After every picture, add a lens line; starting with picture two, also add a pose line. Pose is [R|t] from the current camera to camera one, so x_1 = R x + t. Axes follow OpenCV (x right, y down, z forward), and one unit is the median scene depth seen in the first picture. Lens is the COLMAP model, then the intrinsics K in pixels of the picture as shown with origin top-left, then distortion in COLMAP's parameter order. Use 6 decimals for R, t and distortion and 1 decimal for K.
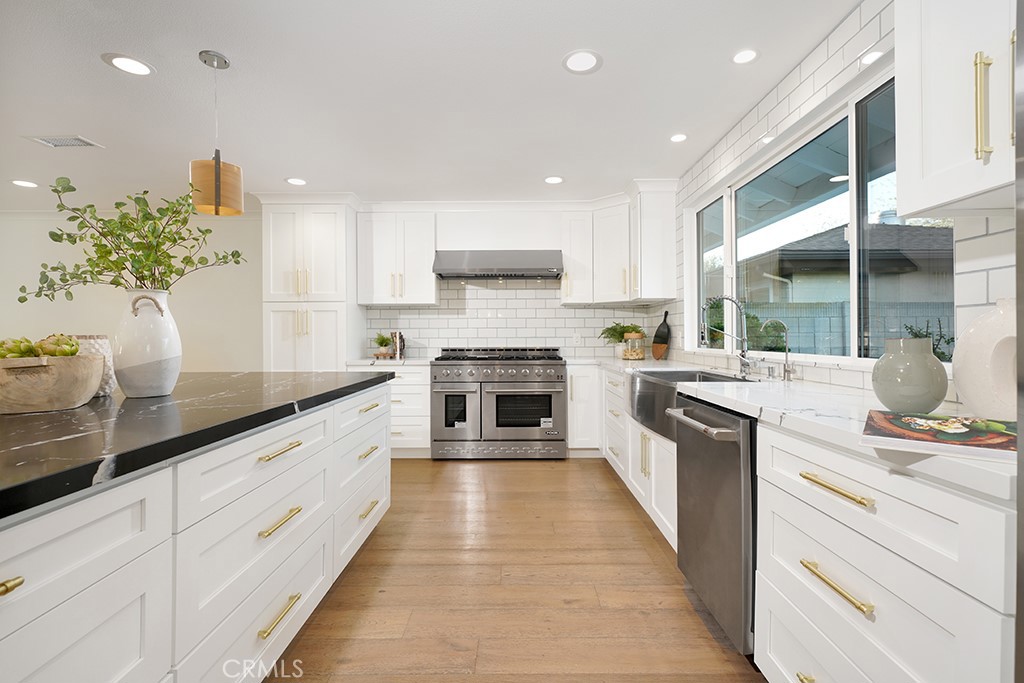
lens RADIAL K [[482.5, 0, 512.9], [0, 482.5, 337.9], [0, 0, 1]] dist [-0.002315, -0.000095]
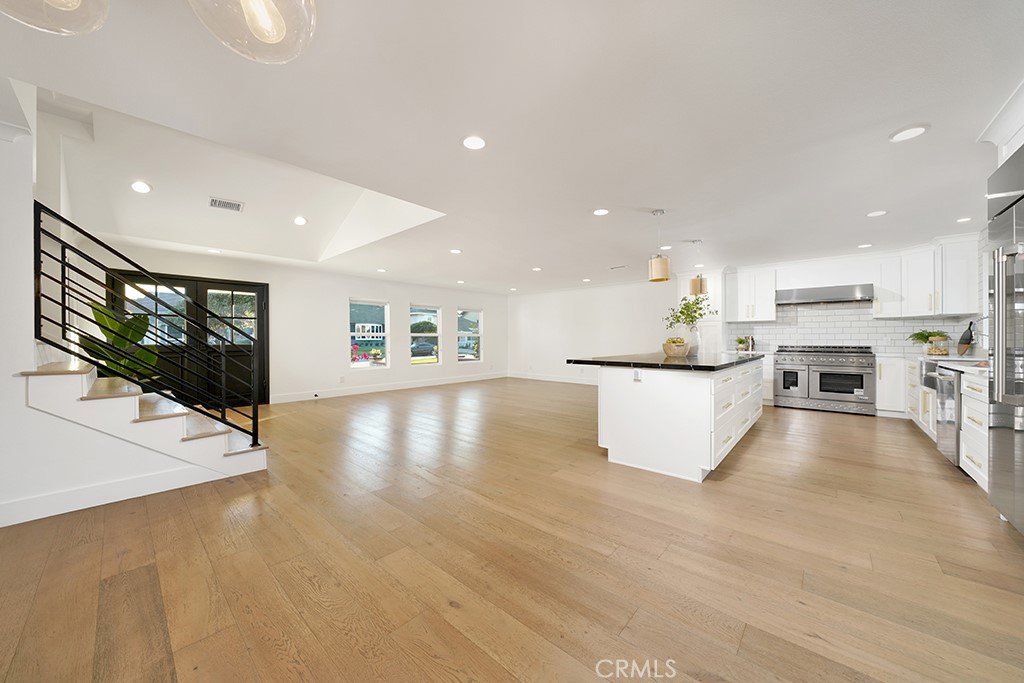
lens RADIAL K [[358.1, 0, 510.6], [0, 358.1, 337.5], [0, 0, 1]] dist [-0.020485, -0.000139]
pose [[0.746108, 0.001246, -0.665824, -0.020230], [-0.003229, 0.999993, -0.001747, -0.002102], [0.665817, 0.003454, 0.746107, -0.660414]]
